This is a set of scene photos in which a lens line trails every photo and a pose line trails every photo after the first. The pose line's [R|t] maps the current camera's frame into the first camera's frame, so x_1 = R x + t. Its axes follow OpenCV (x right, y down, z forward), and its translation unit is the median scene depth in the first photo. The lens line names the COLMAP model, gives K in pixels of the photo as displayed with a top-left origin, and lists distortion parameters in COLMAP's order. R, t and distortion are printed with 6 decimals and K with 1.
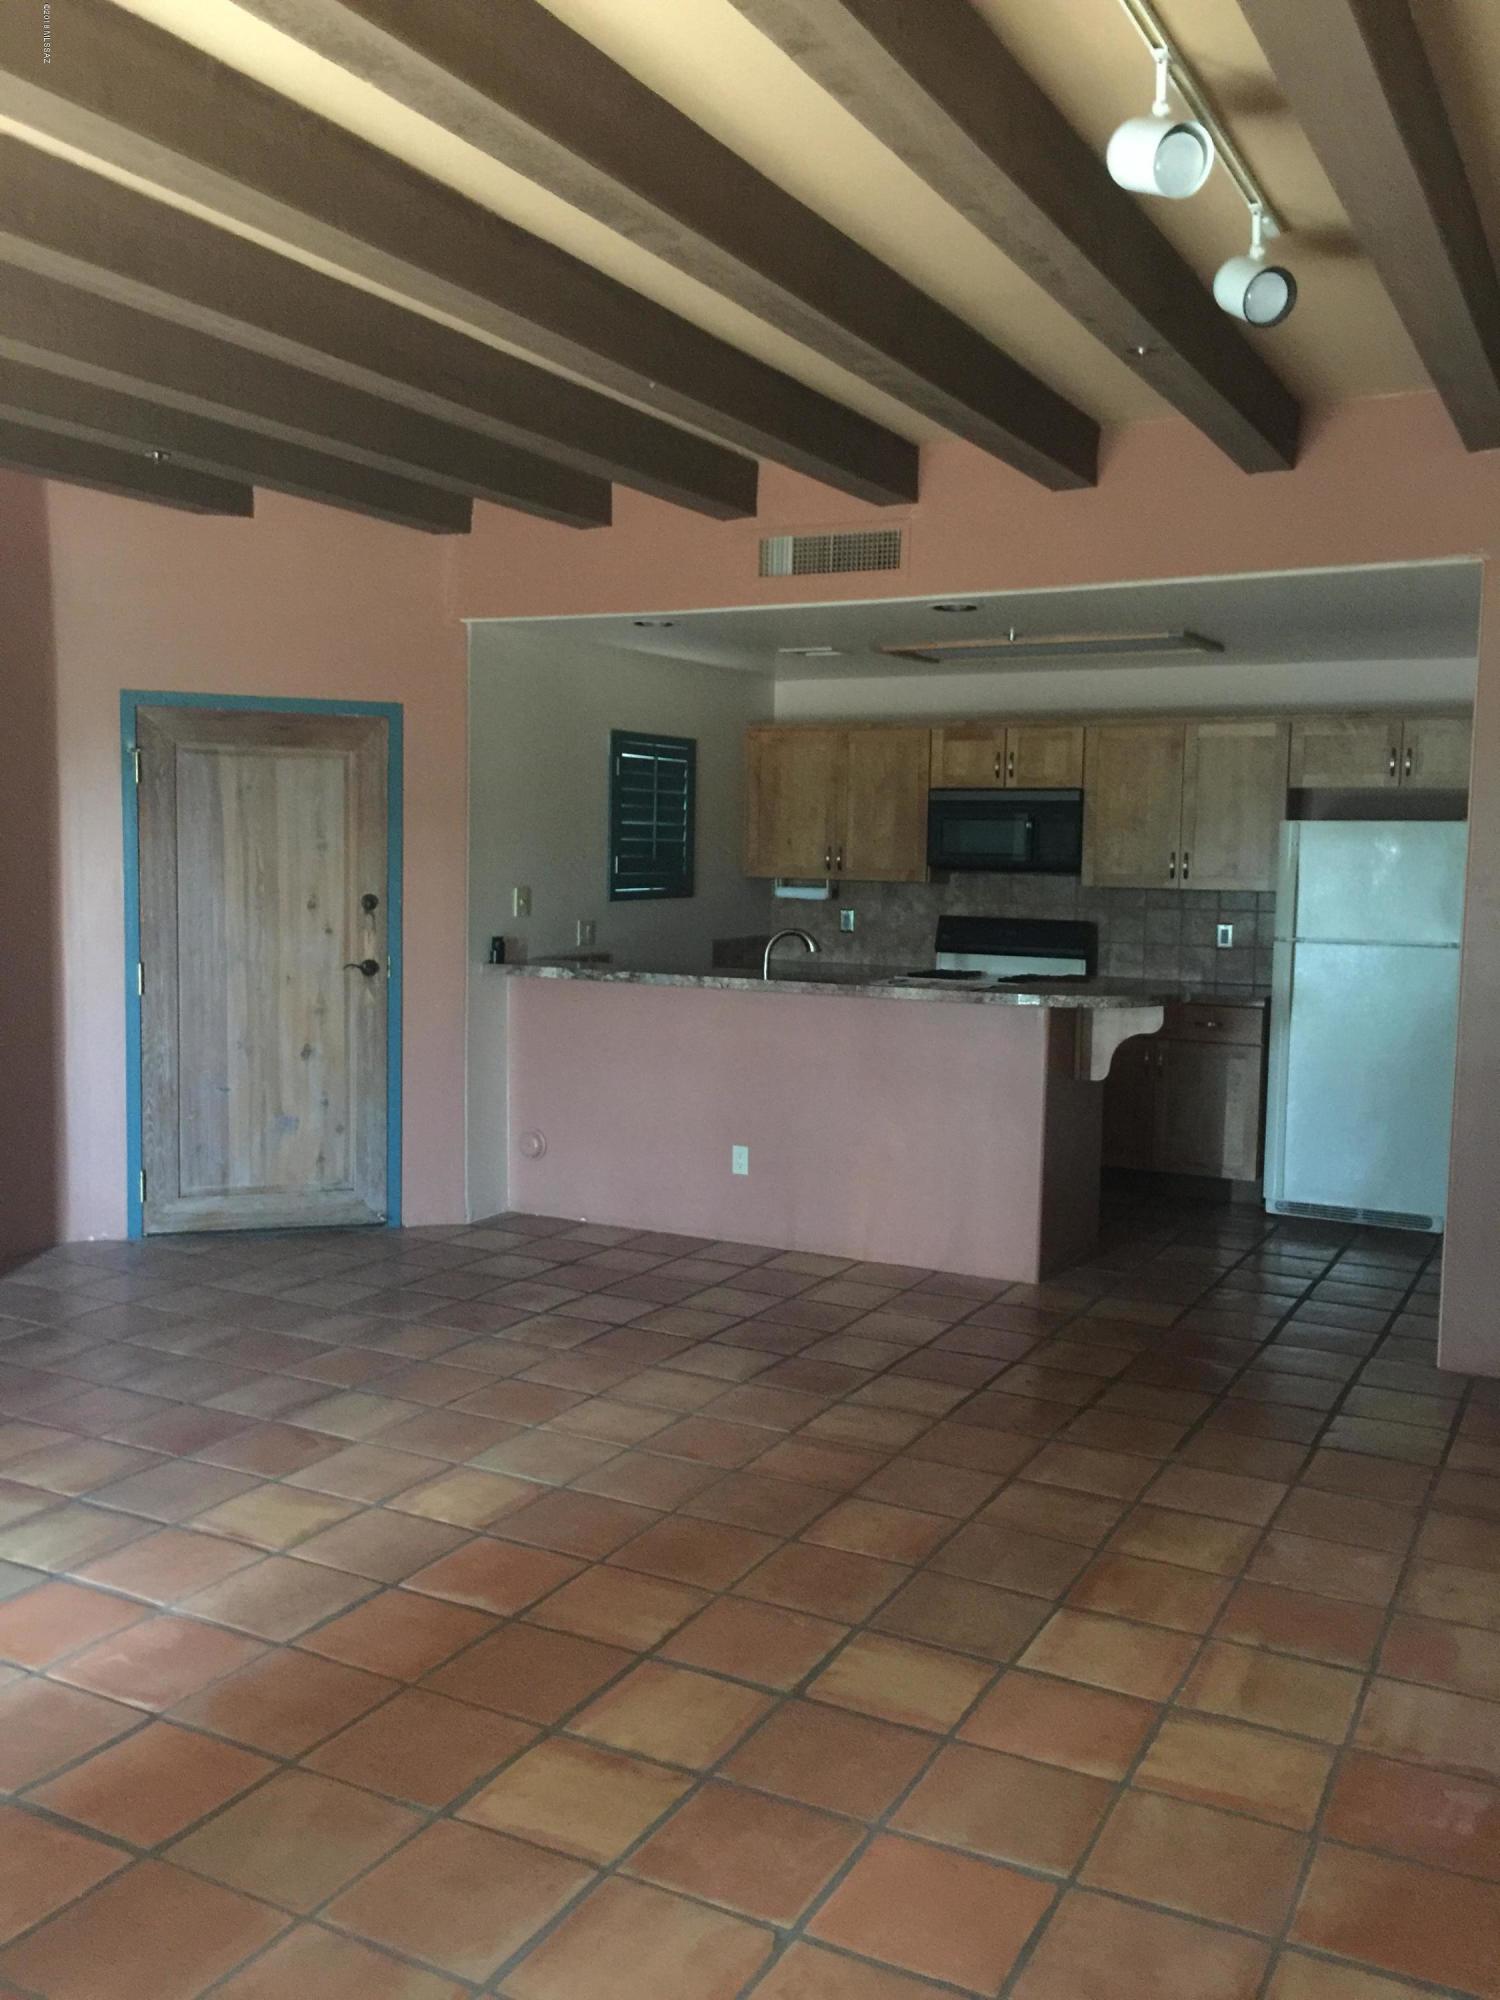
lens RADIAL K [[1699.8, 0, 750.0], [0, 1699.8, 1000.0], [0, 0, 1]] dist [0.052510, -0.002227]
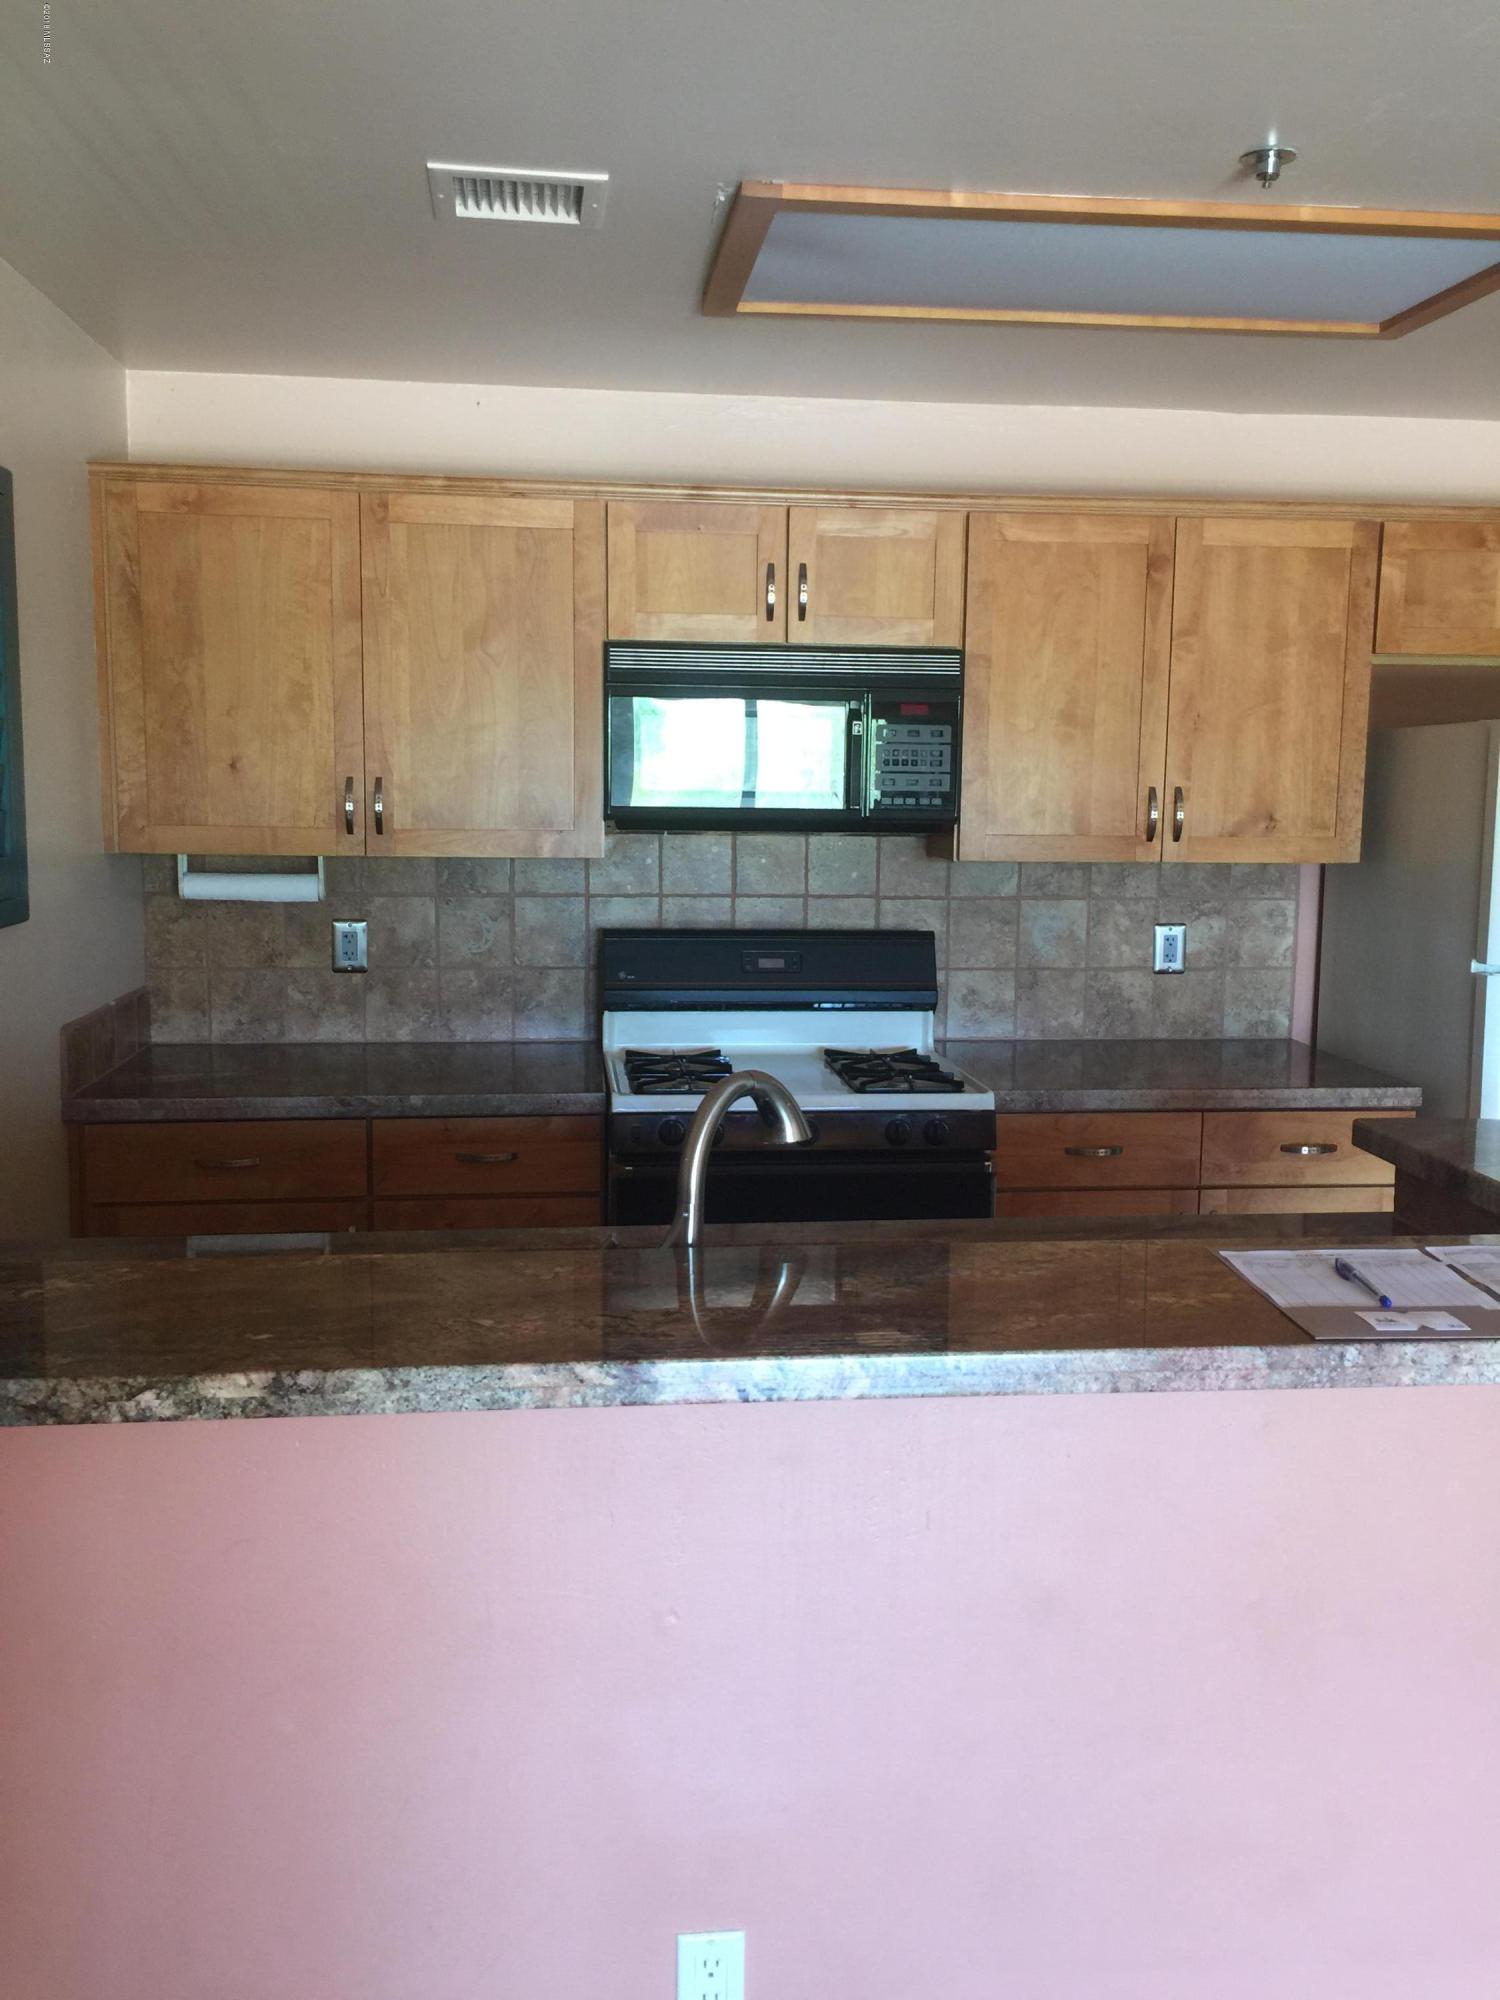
lens RADIAL K [[1699.8, 0, 750.0], [0, 1699.8, 1000.0], [0, 0, 1]] dist [0.052510, -0.002227]
pose [[0.829590, -0.079902, 0.552626, -0.112111], [0.052253, 0.996475, 0.065635, -0.061755], [-0.555923, -0.025574, 0.830841, 0.635207]]
